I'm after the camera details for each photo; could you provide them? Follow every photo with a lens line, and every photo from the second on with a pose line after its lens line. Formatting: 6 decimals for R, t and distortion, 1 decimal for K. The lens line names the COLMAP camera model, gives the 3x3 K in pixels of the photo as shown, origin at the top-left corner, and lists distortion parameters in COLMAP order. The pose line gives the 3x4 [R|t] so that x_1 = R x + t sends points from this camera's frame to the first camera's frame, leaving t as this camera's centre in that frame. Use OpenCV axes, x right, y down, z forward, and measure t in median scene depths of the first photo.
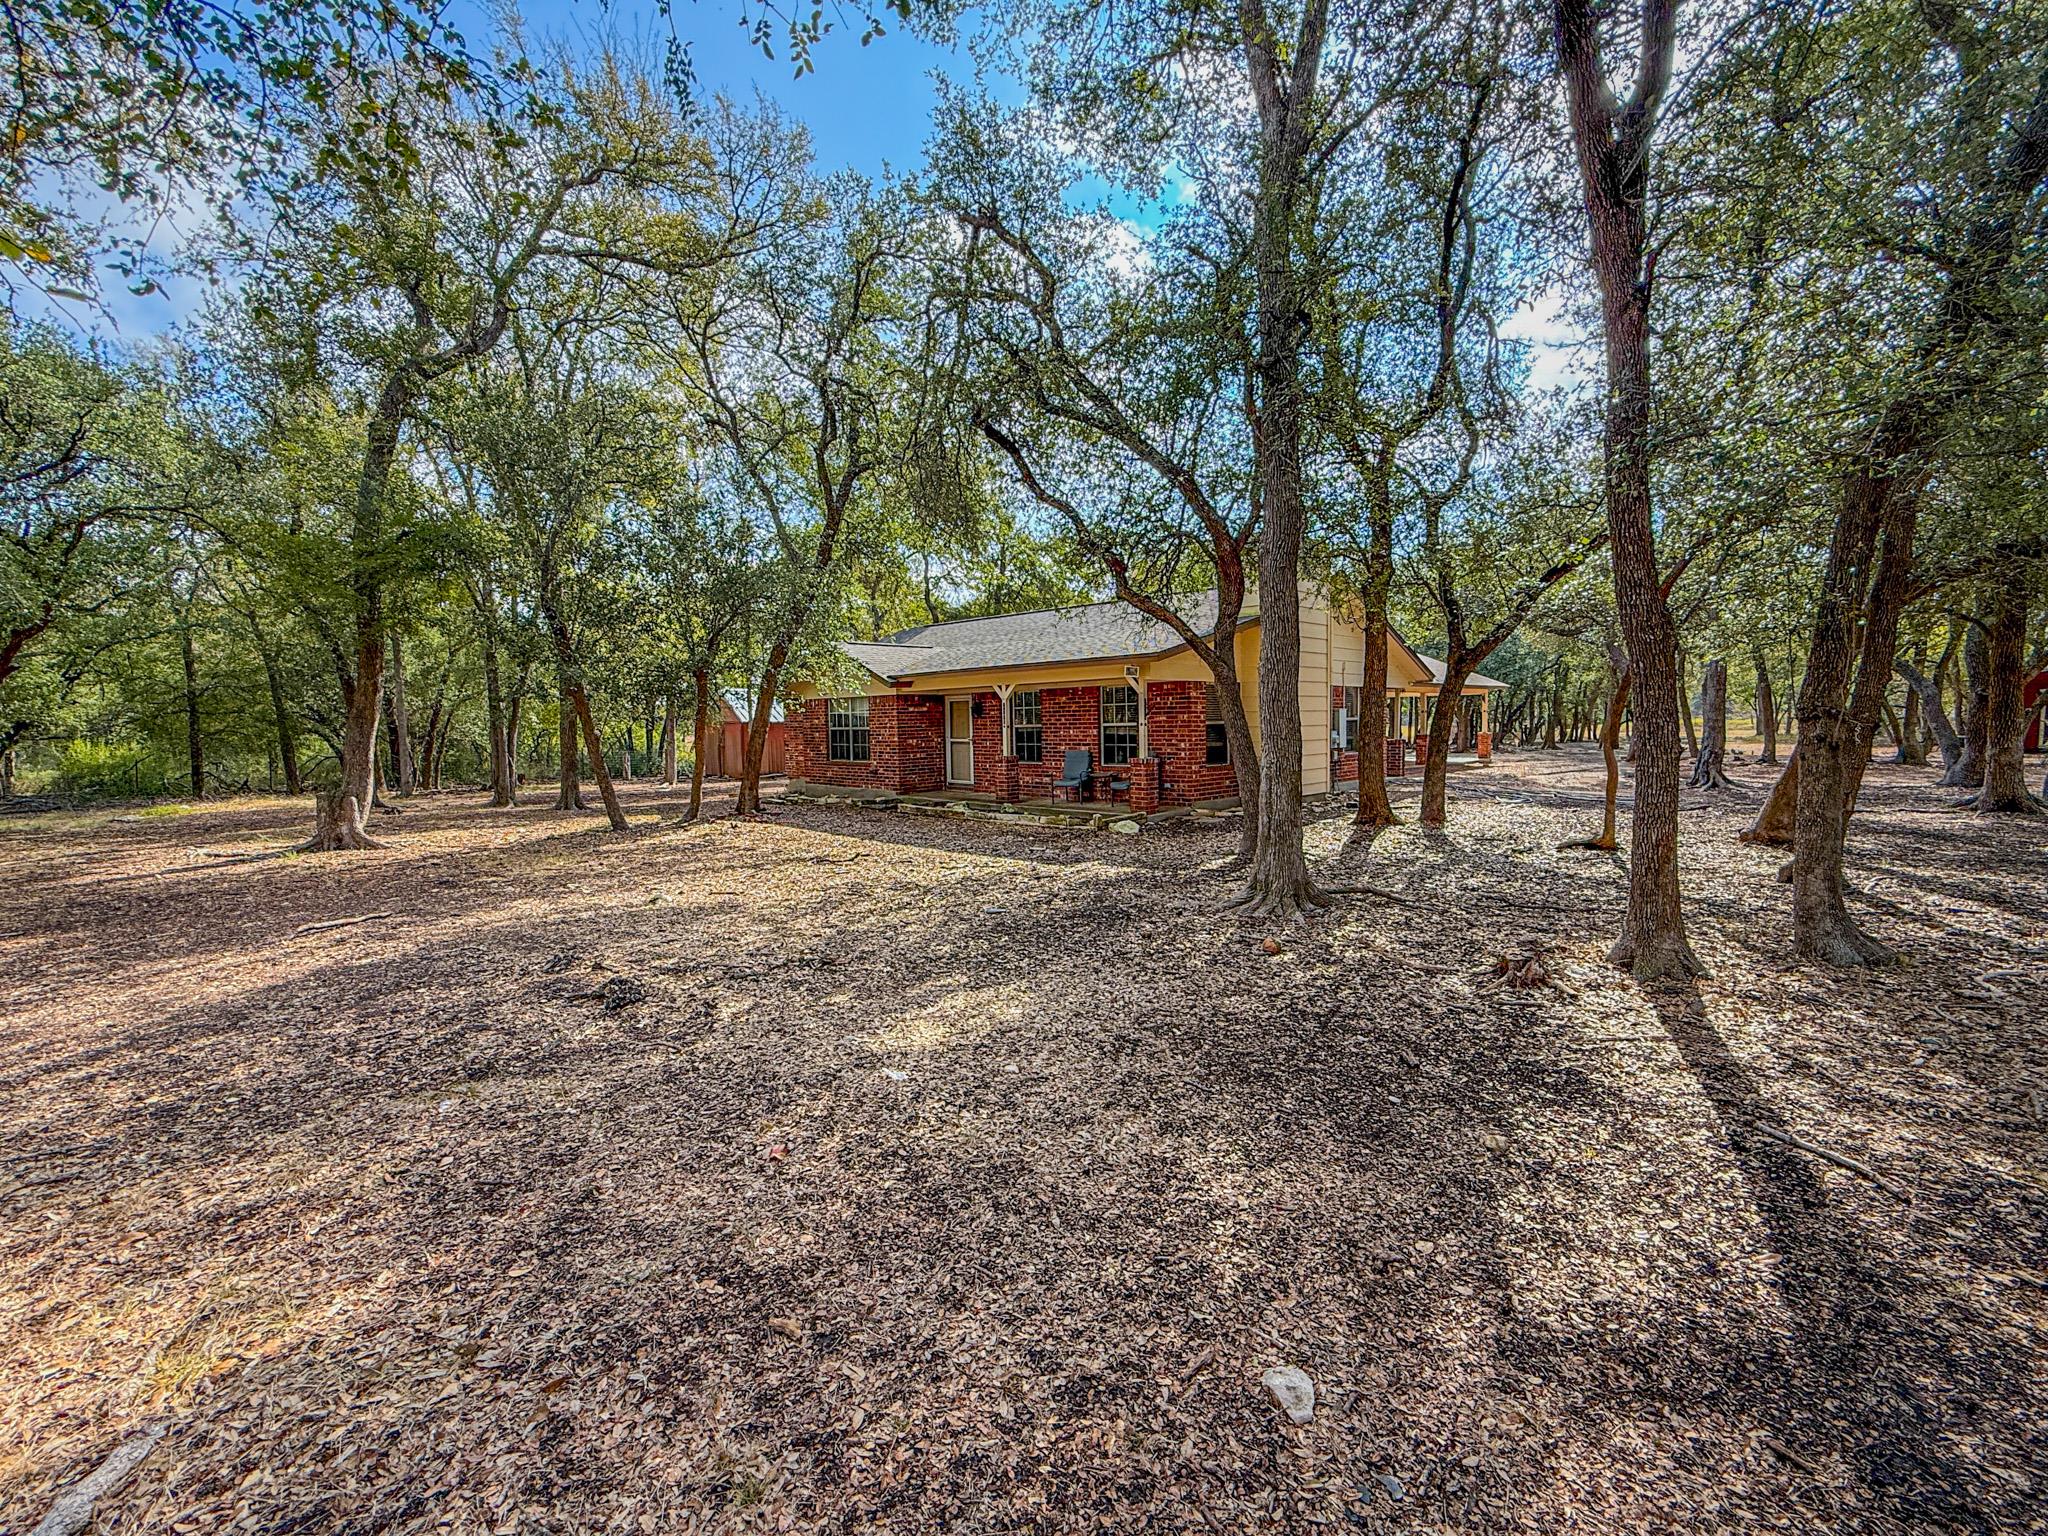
lens RADIAL K [[831.3, 0, 1034.1], [0, 831.3, 764.3], [0, 0, 1]] dist [0.000581, 0.000020]
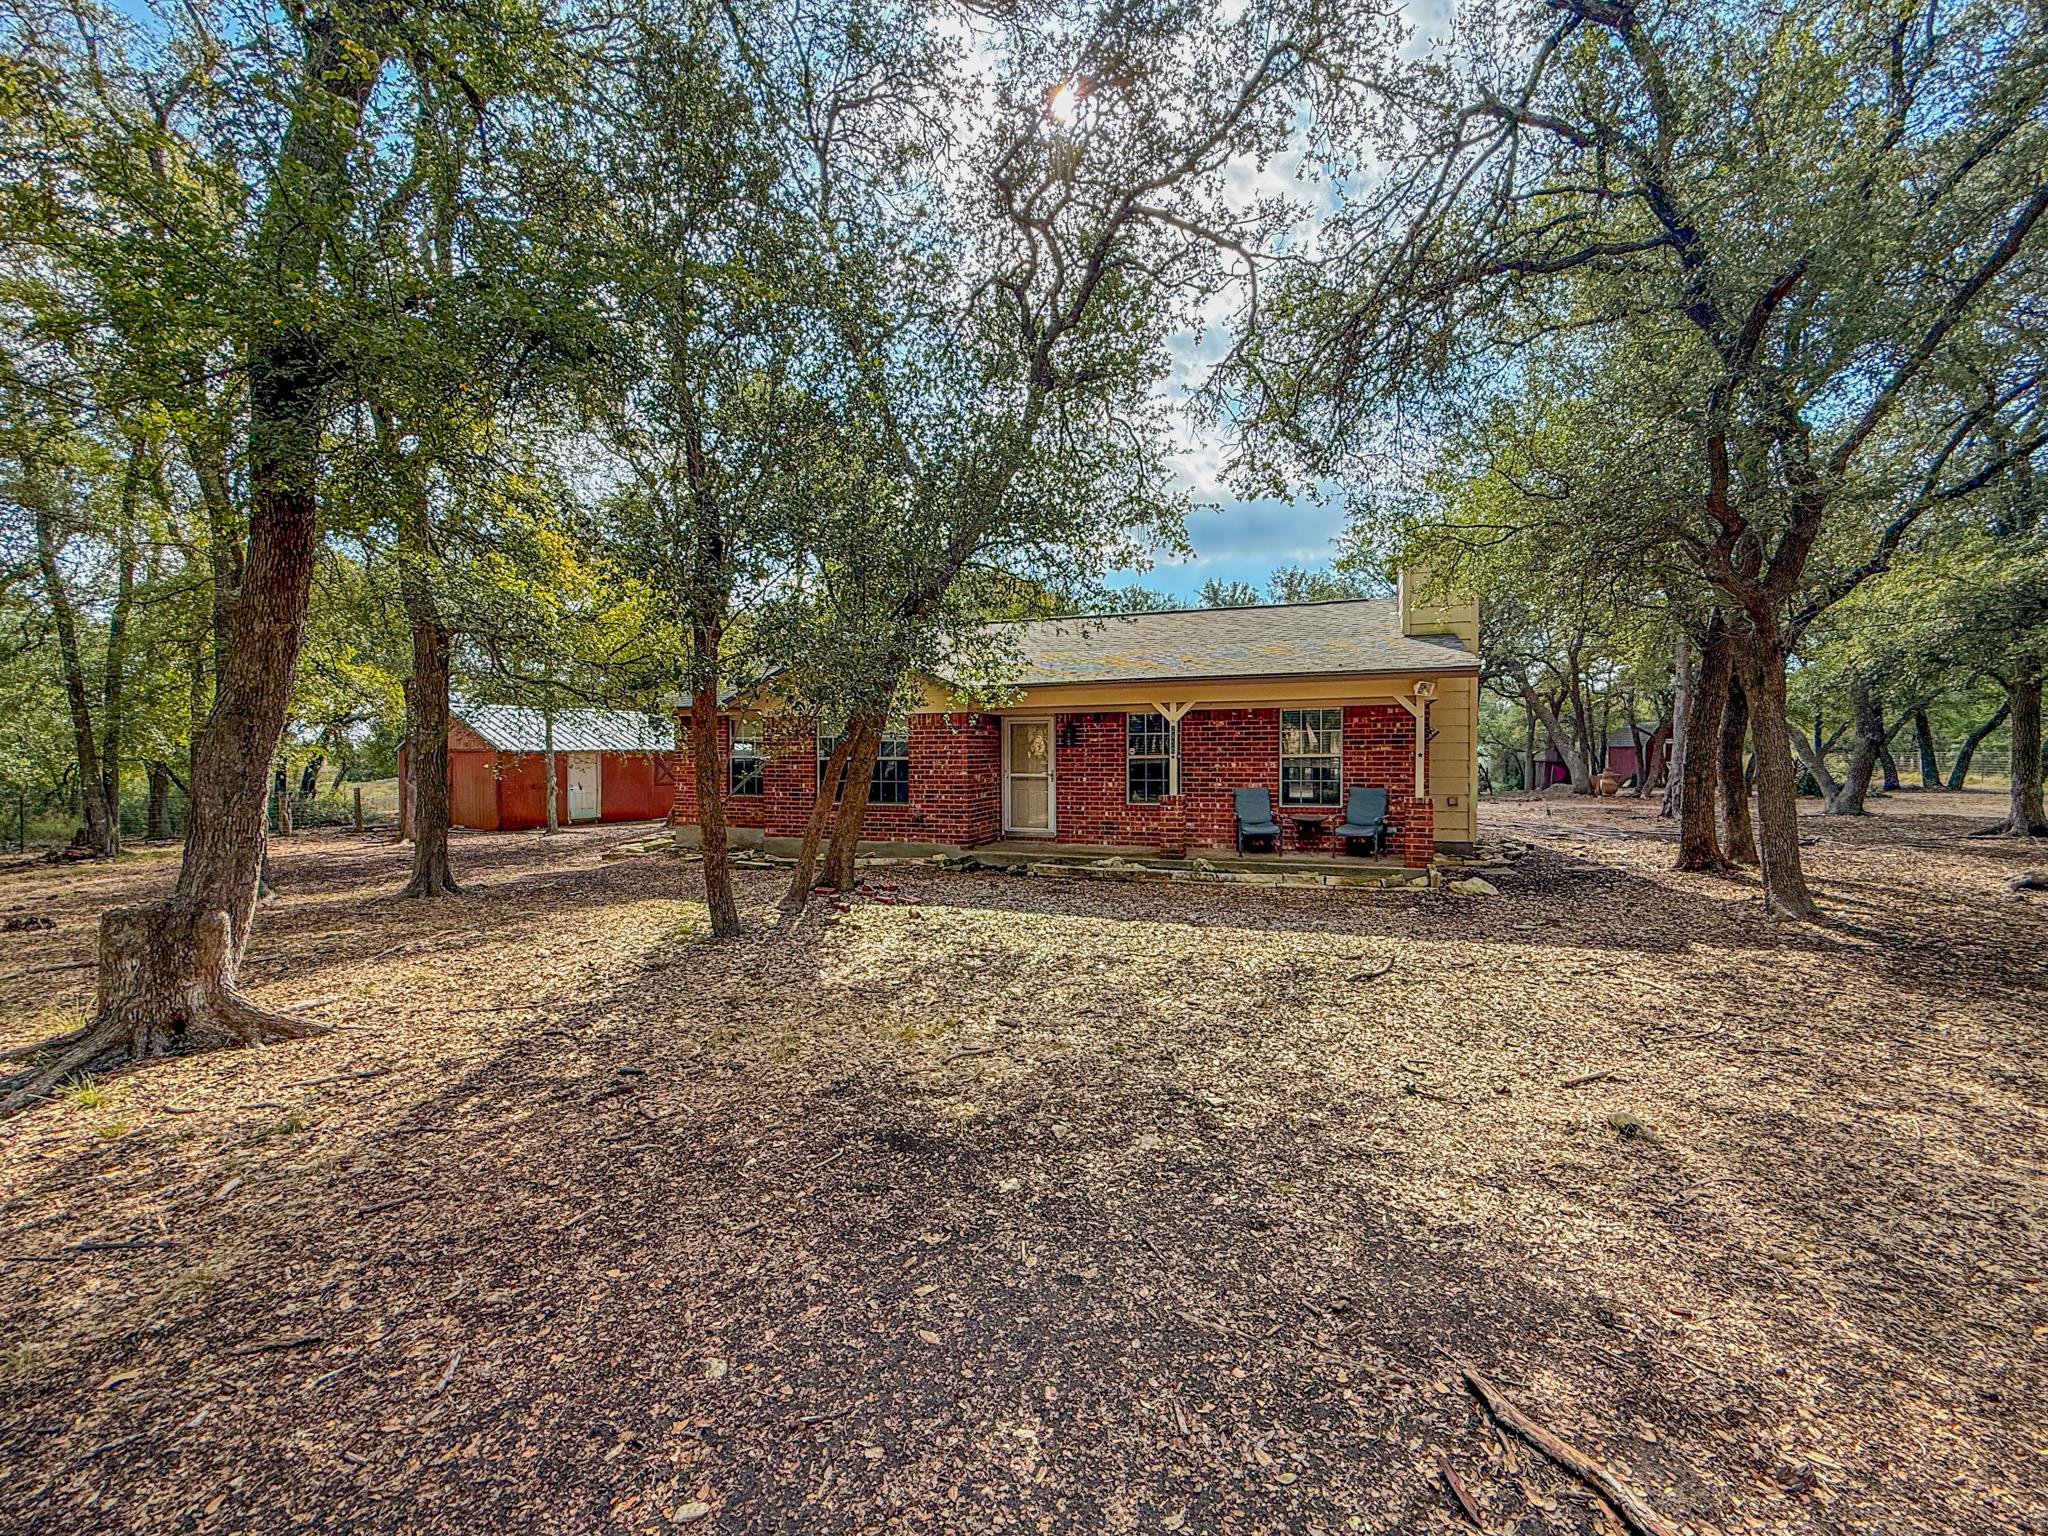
lens RADIAL K [[831.3, 0, 1034.1], [0, 831.3, 764.3], [0, 0, 1]] dist [0.000581, 0.000020]
pose [[0.917234, 0.009650, 0.398231, -0.405269], [0.008610, 0.998993, -0.044039, -0.005696], [-0.398255, 0.043822, 0.916227, 0.314310]]
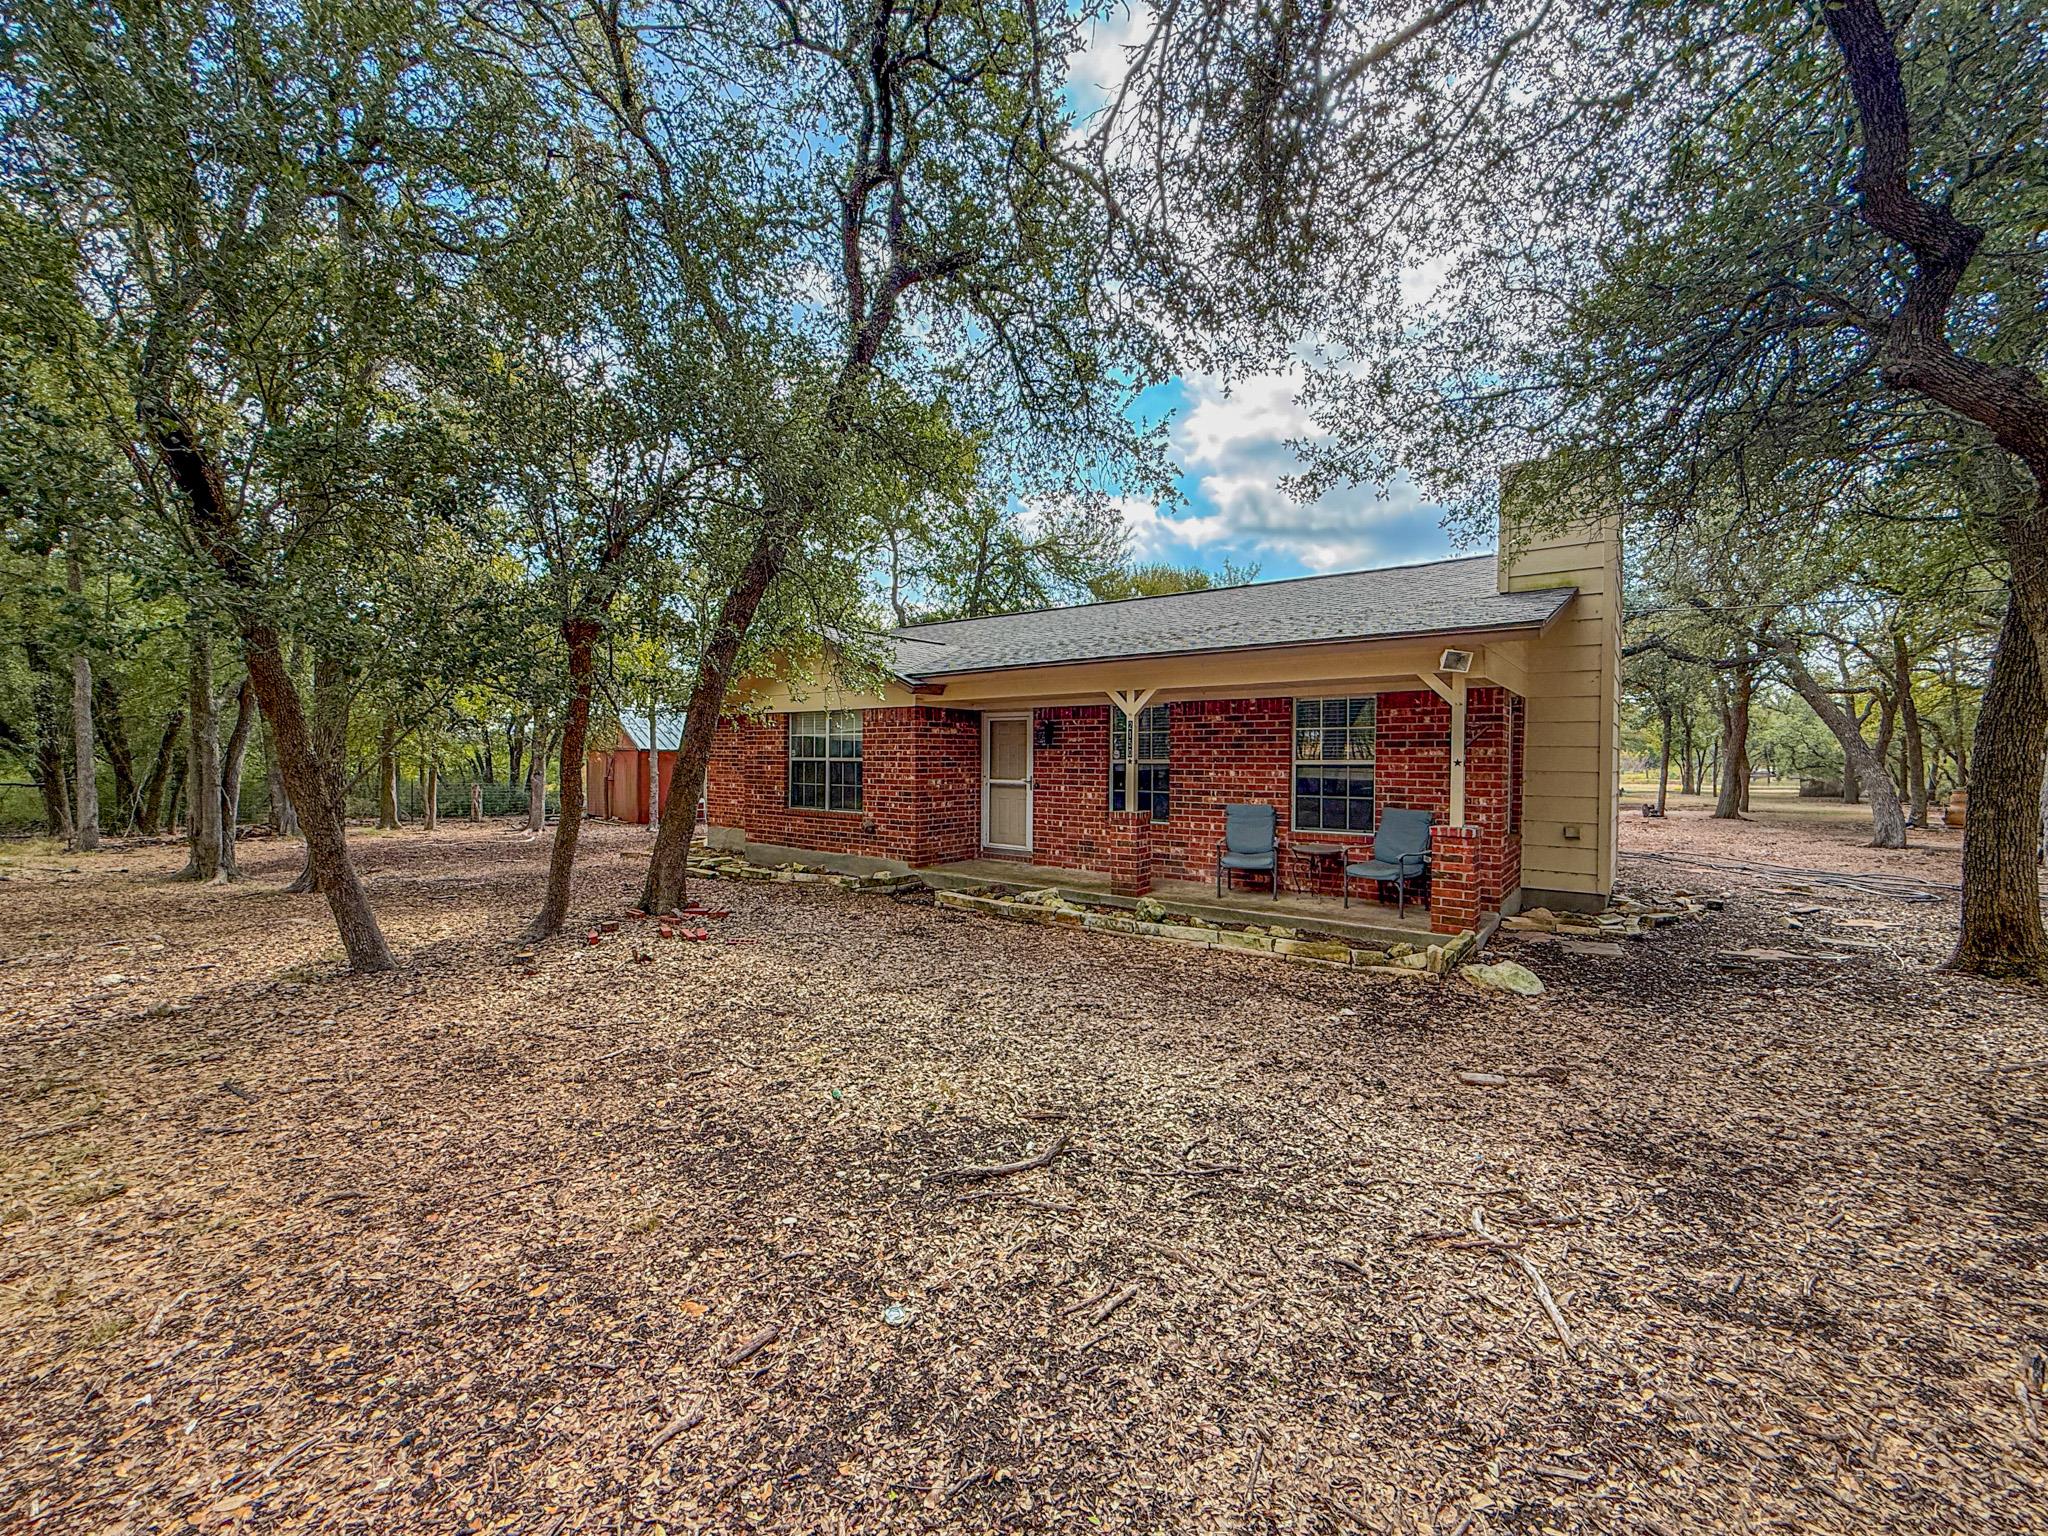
lens RADIAL K [[815.5, 0, 1033.0], [0, 815.5, 769.2], [0, 0, 1]] dist [-0.001429, -0.000327]
pose [[0.992155, 0.024558, 0.122575, -0.153551], [-0.019549, 0.998930, -0.041903, -0.013363], [-0.123473, 0.039178, 0.991574, 0.394053]]
